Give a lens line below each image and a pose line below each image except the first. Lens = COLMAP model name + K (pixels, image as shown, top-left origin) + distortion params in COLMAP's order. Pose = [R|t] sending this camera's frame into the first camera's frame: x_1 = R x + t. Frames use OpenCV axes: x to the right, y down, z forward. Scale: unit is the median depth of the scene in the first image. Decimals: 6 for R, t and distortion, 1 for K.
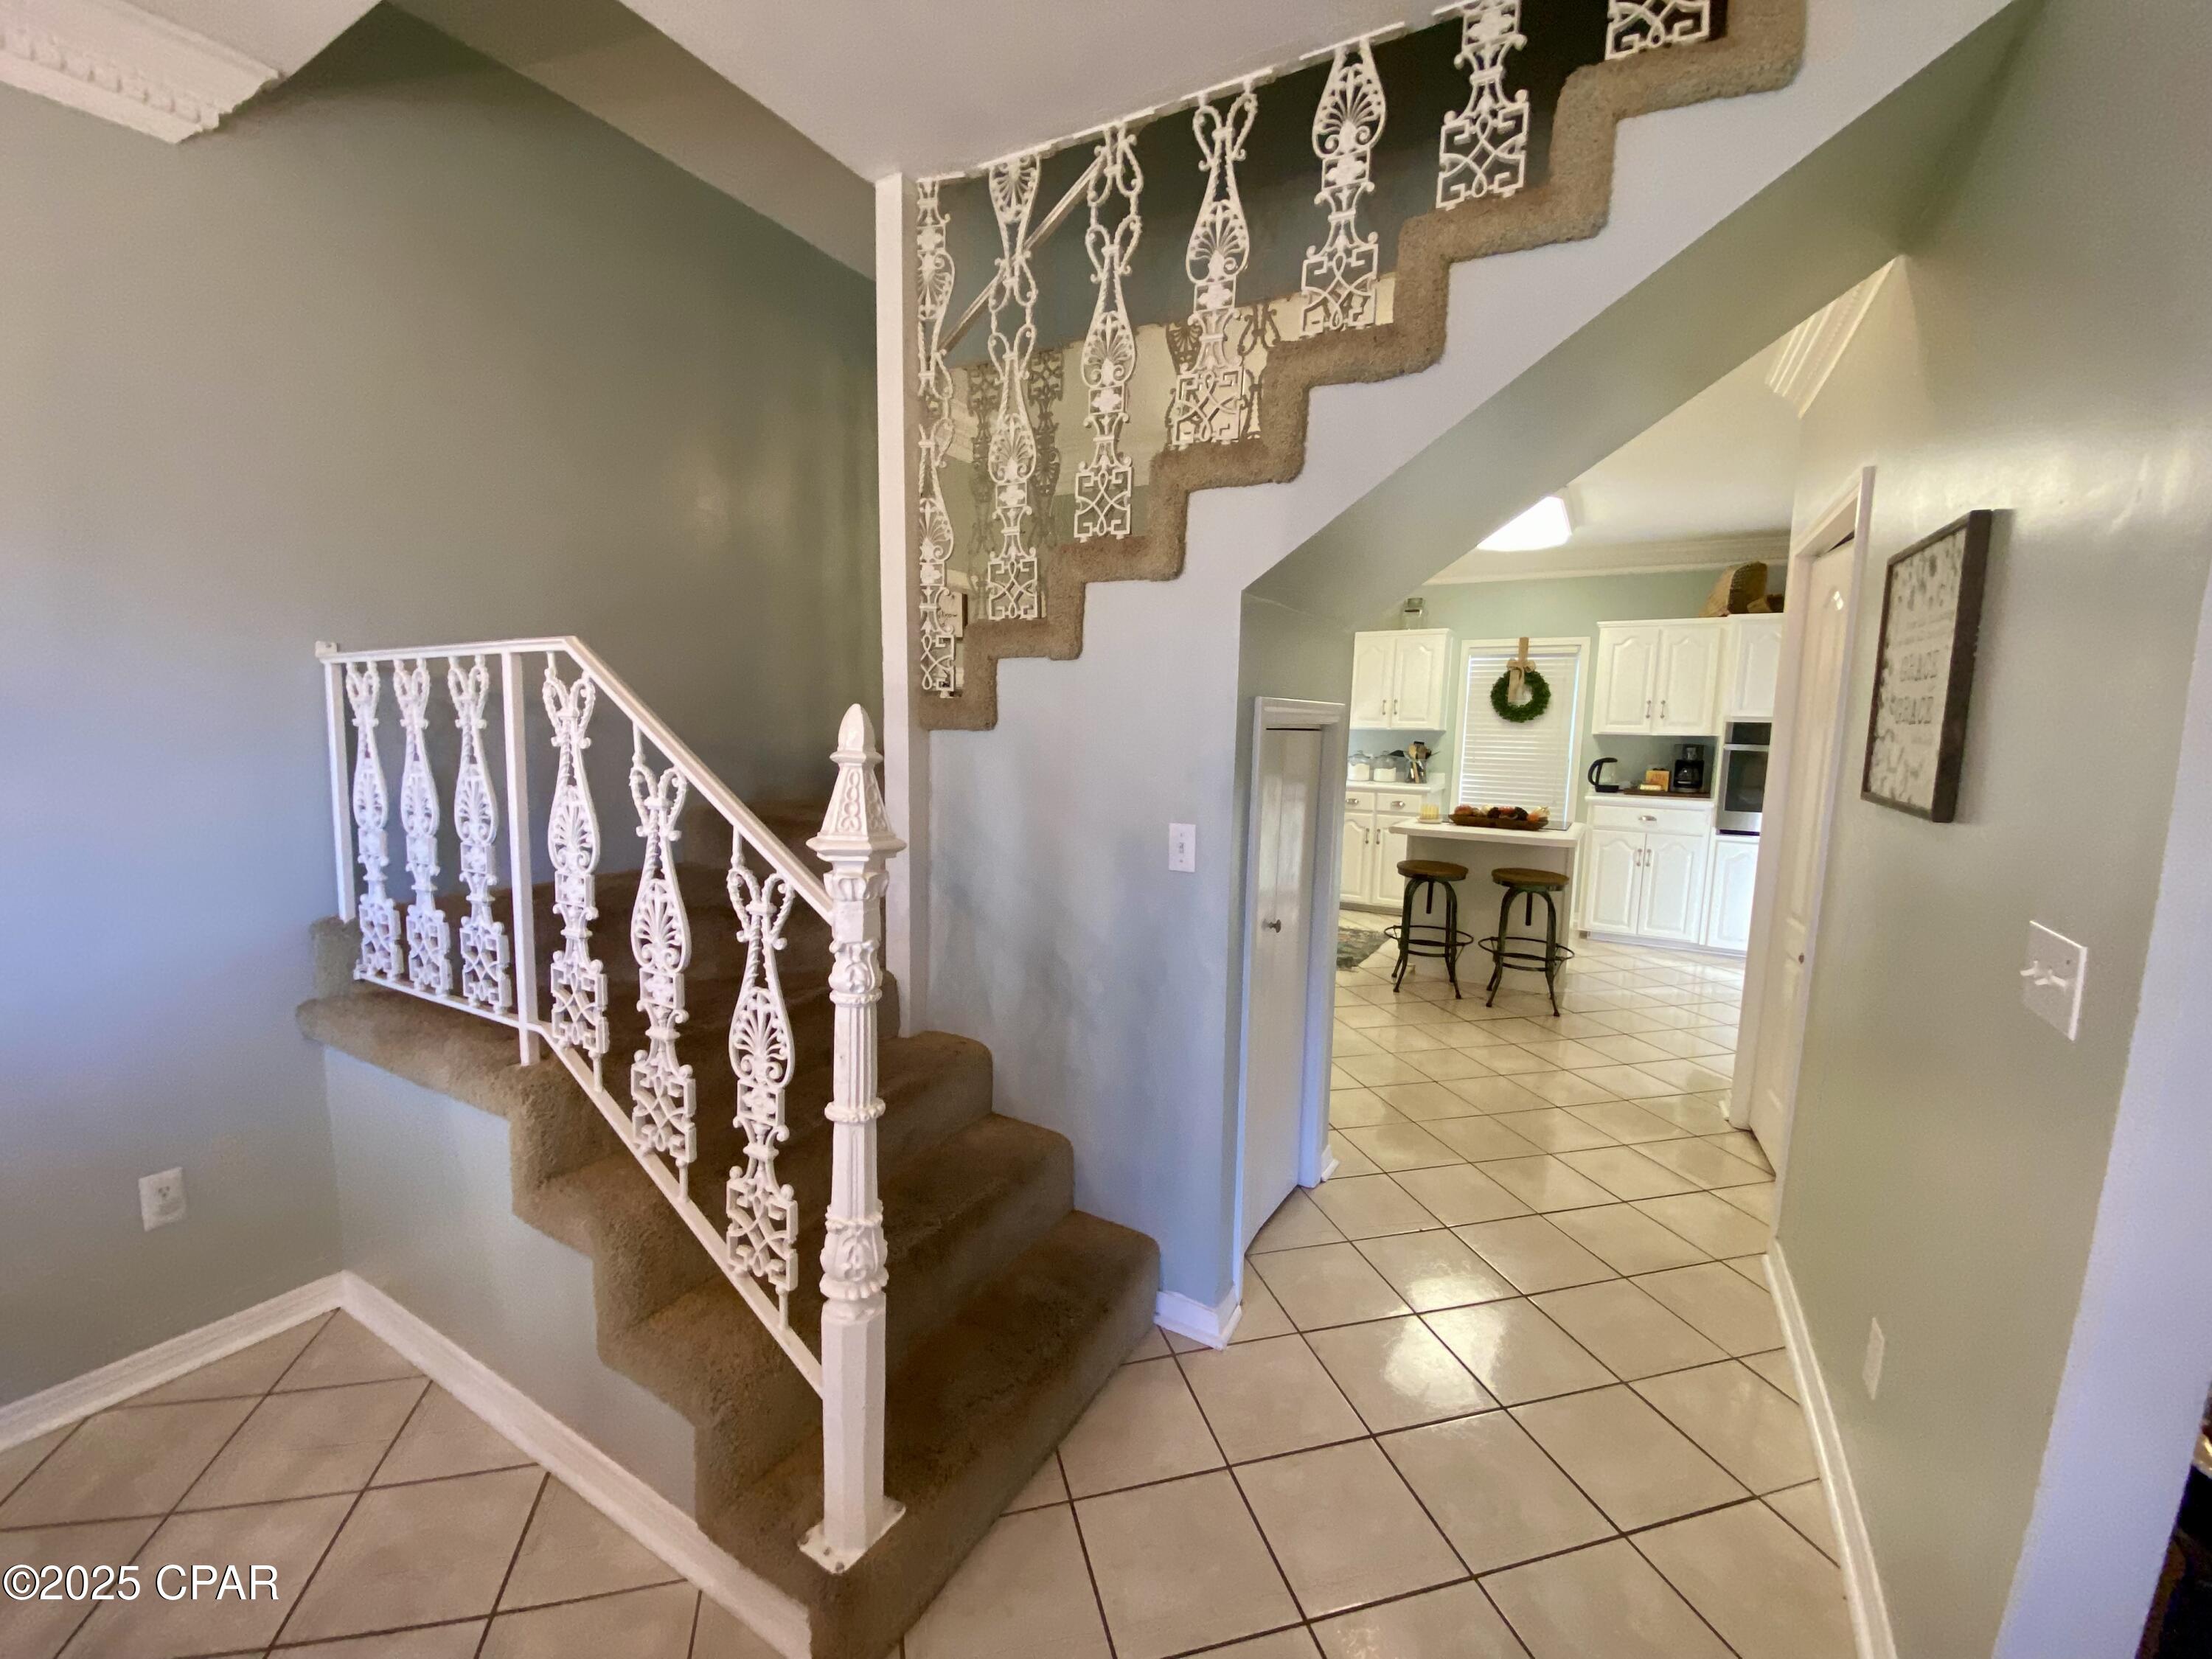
lens RADIAL K [[896.1, 0, 1100.3], [0, 896.1, 832.9], [0, 0, 1]] dist [0.039615, -0.030773]
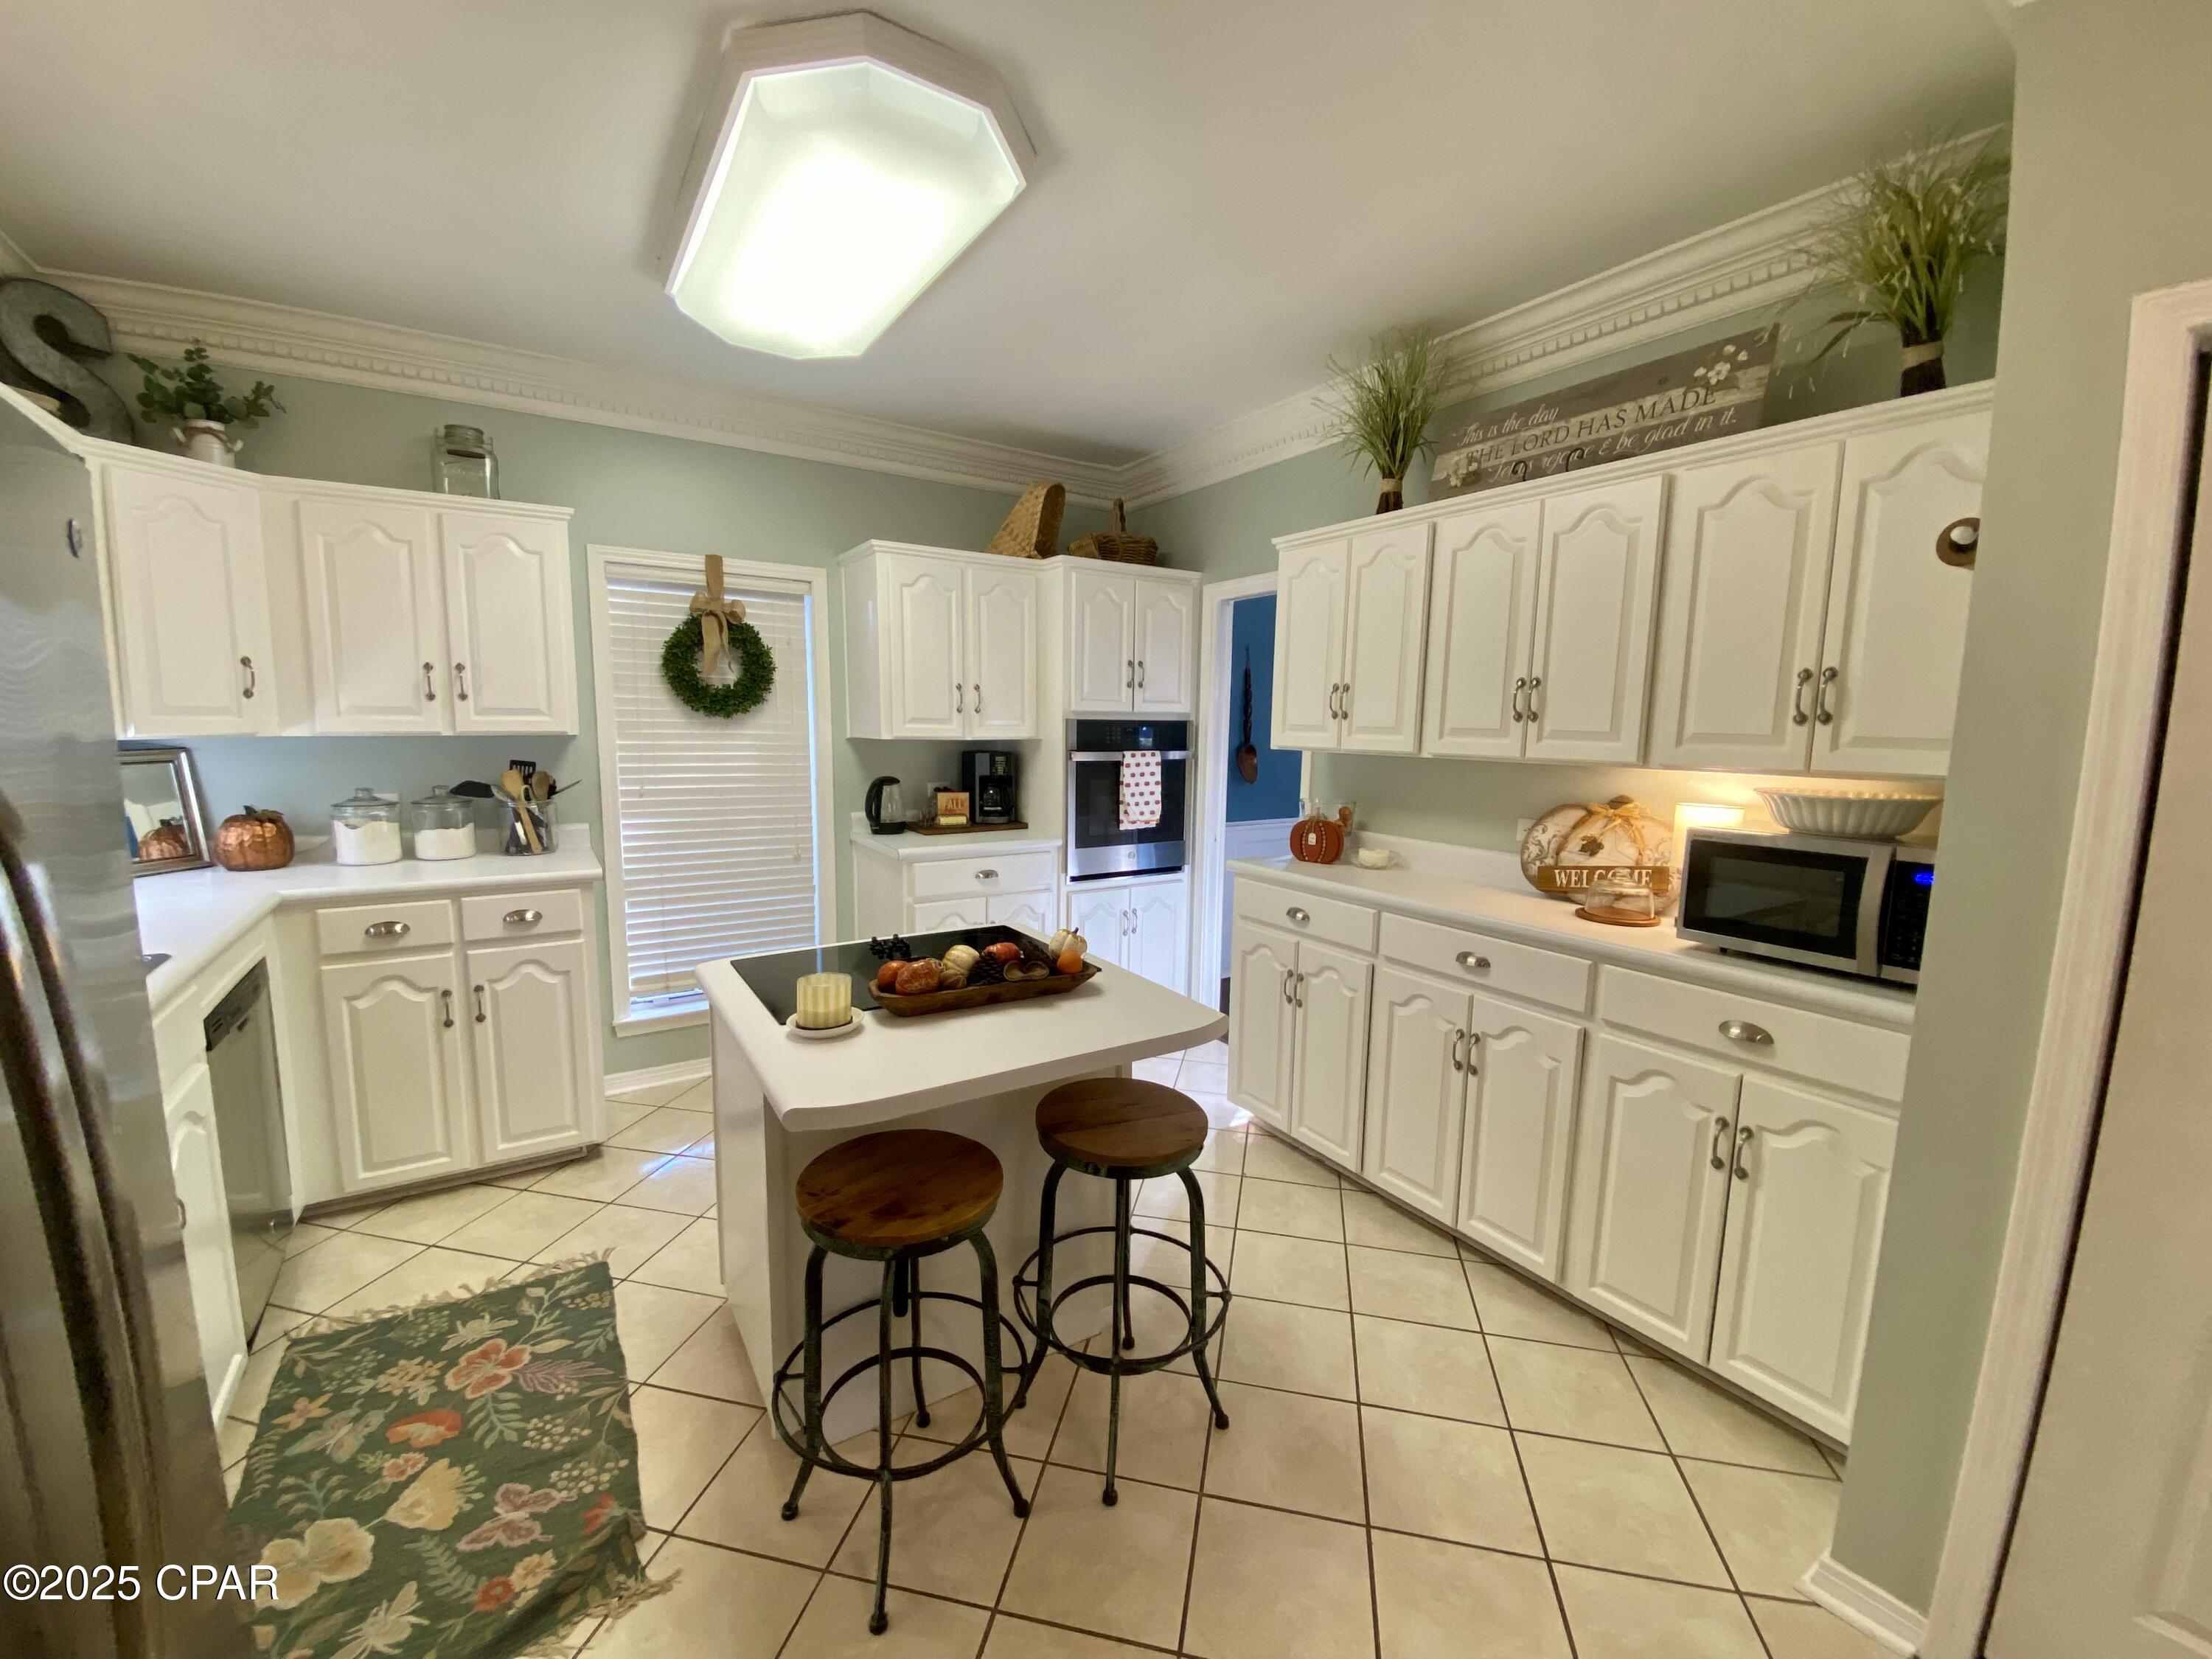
lens RADIAL K [[896.1, 0, 1100.3], [0, 896.1, 832.9], [0, 0, 1]] dist [0.039615, -0.030773]
pose [[0.463443, -0.130545, 0.876458, 0.091258], [0.099821, 0.990484, 0.094747, -0.083495], [-0.880487, 0.043579, 0.472064, 0.561272]]
